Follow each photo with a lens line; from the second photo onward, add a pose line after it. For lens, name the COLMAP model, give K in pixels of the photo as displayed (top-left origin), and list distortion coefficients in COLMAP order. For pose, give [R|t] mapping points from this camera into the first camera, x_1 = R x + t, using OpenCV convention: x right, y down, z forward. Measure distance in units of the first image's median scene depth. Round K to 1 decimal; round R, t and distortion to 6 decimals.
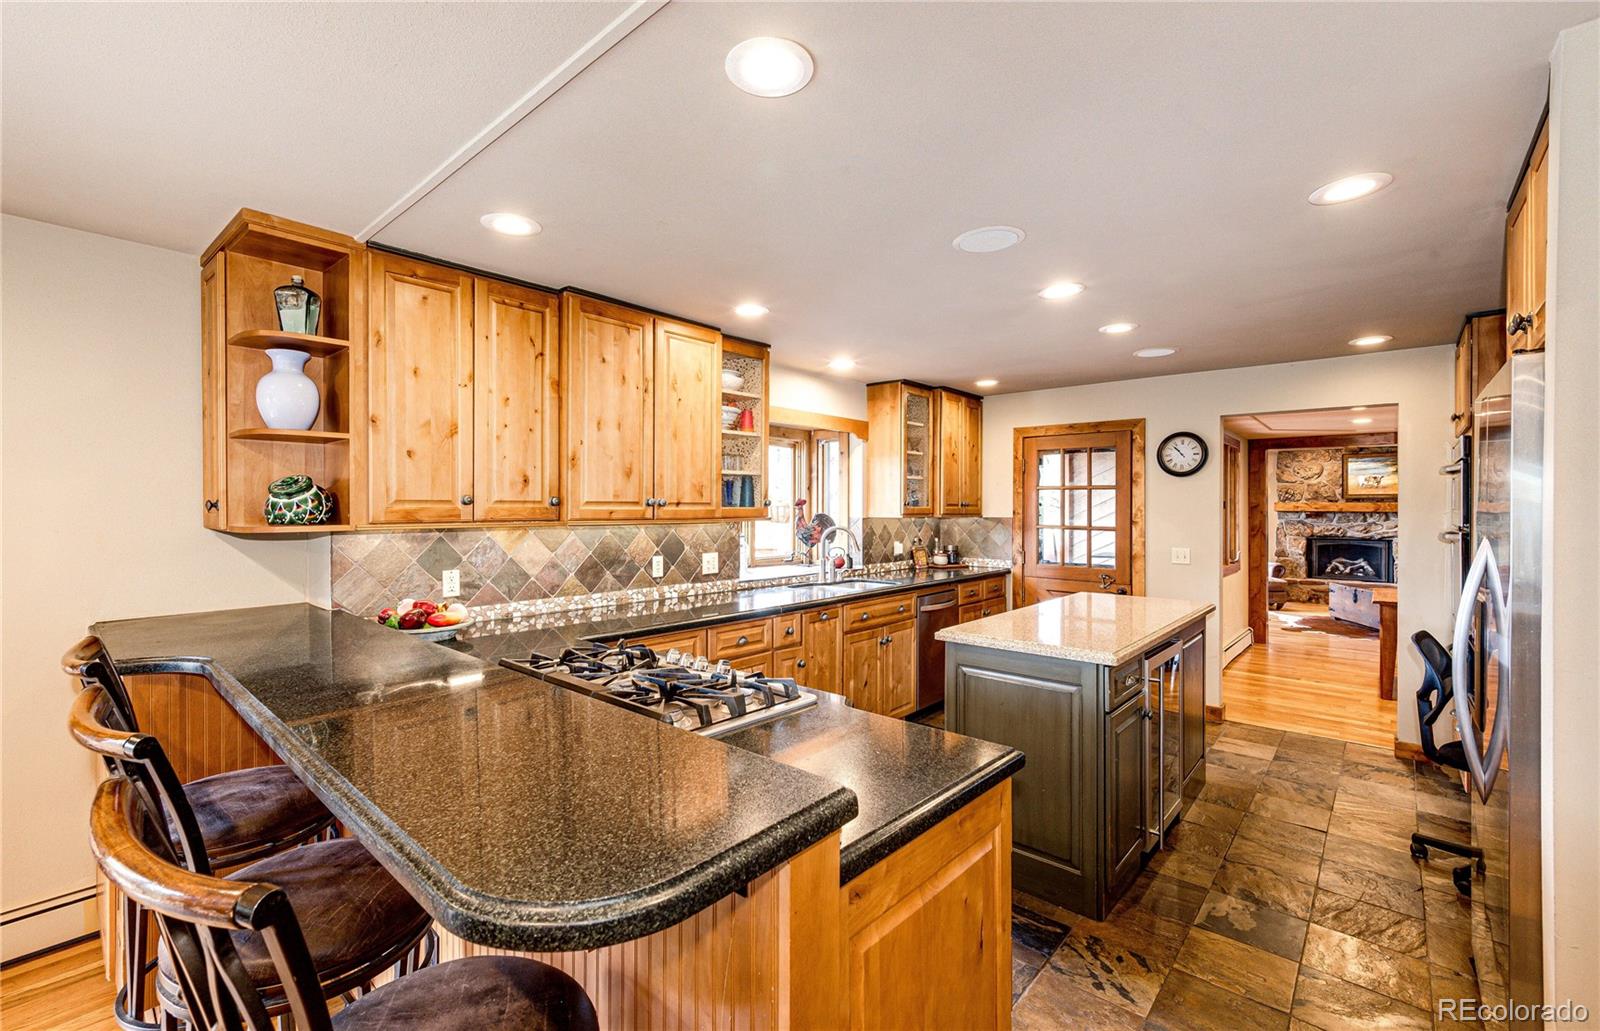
lens RADIAL K [[674.1, 0, 800.9], [0, 674.1, 512.0], [0, 0, 1]] dist [-0.011087, 0.000008]
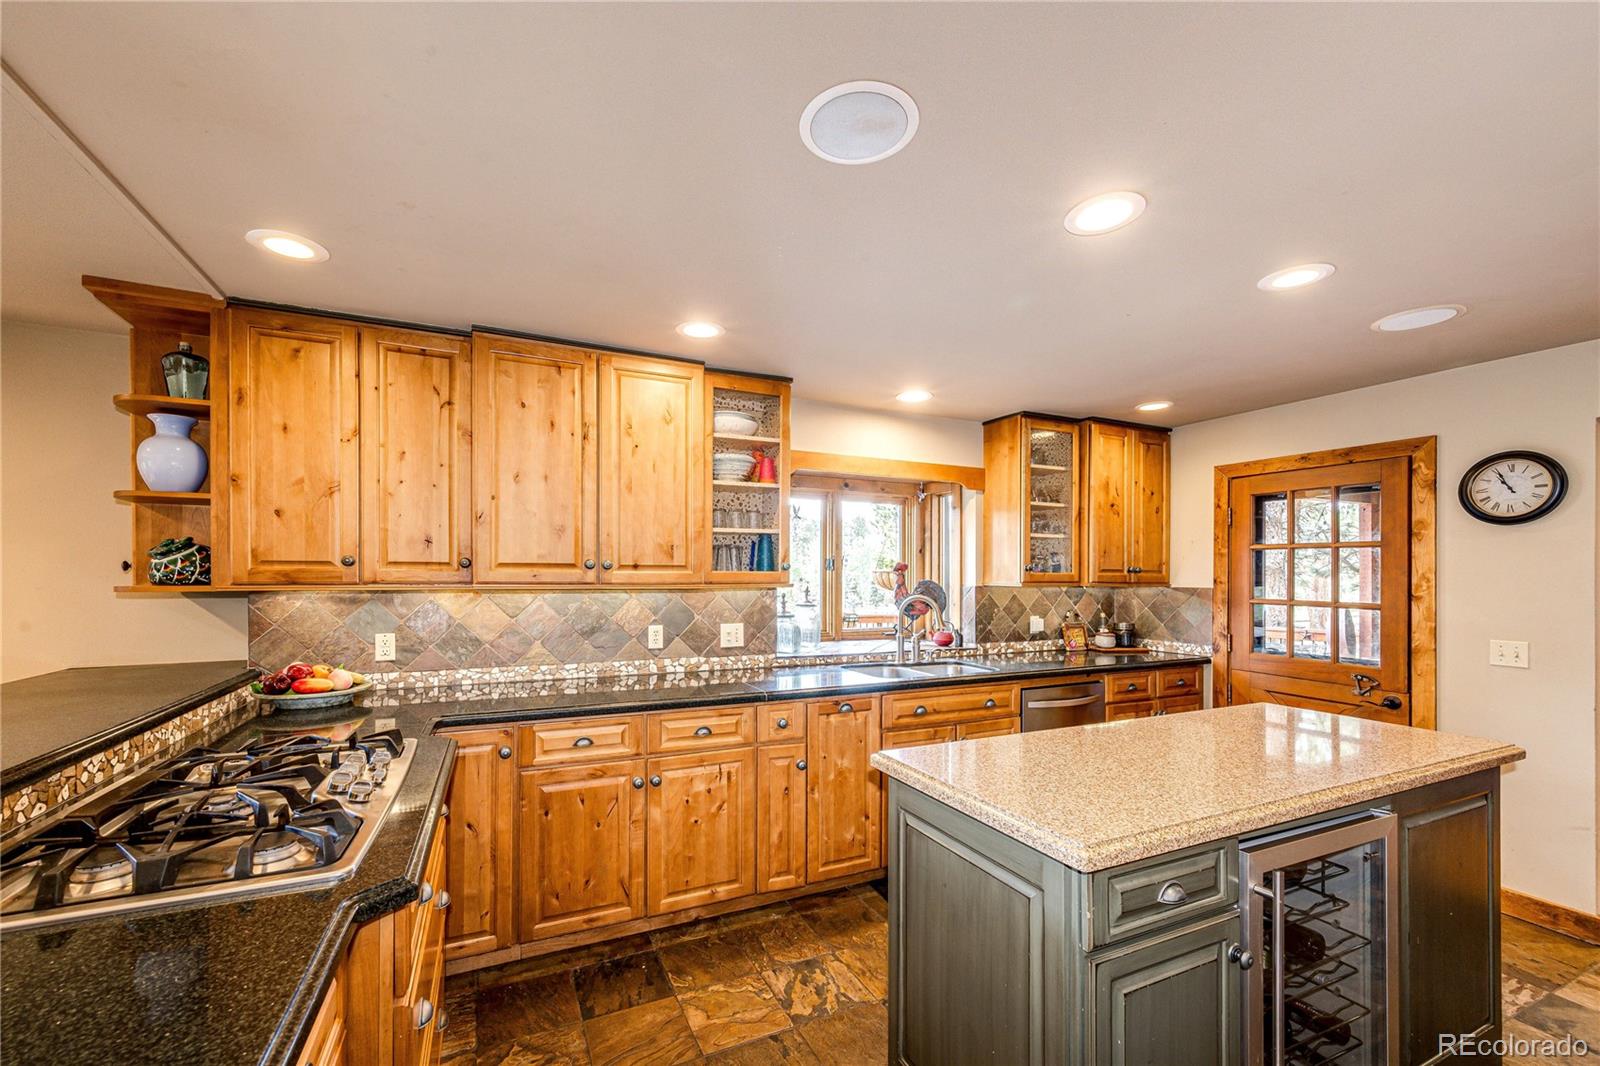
lens RADIAL K [[638.6, 0, 787.8], [0, 638.6, 577.9], [0, 0, 1]] dist [-0.002865, -0.000209]
pose [[0.912522, 0.005481, -0.408990, 0.277261], [-0.006677, 0.999977, -0.001496, 0.002106], [0.408972, 0.004096, 0.912538, 0.273771]]
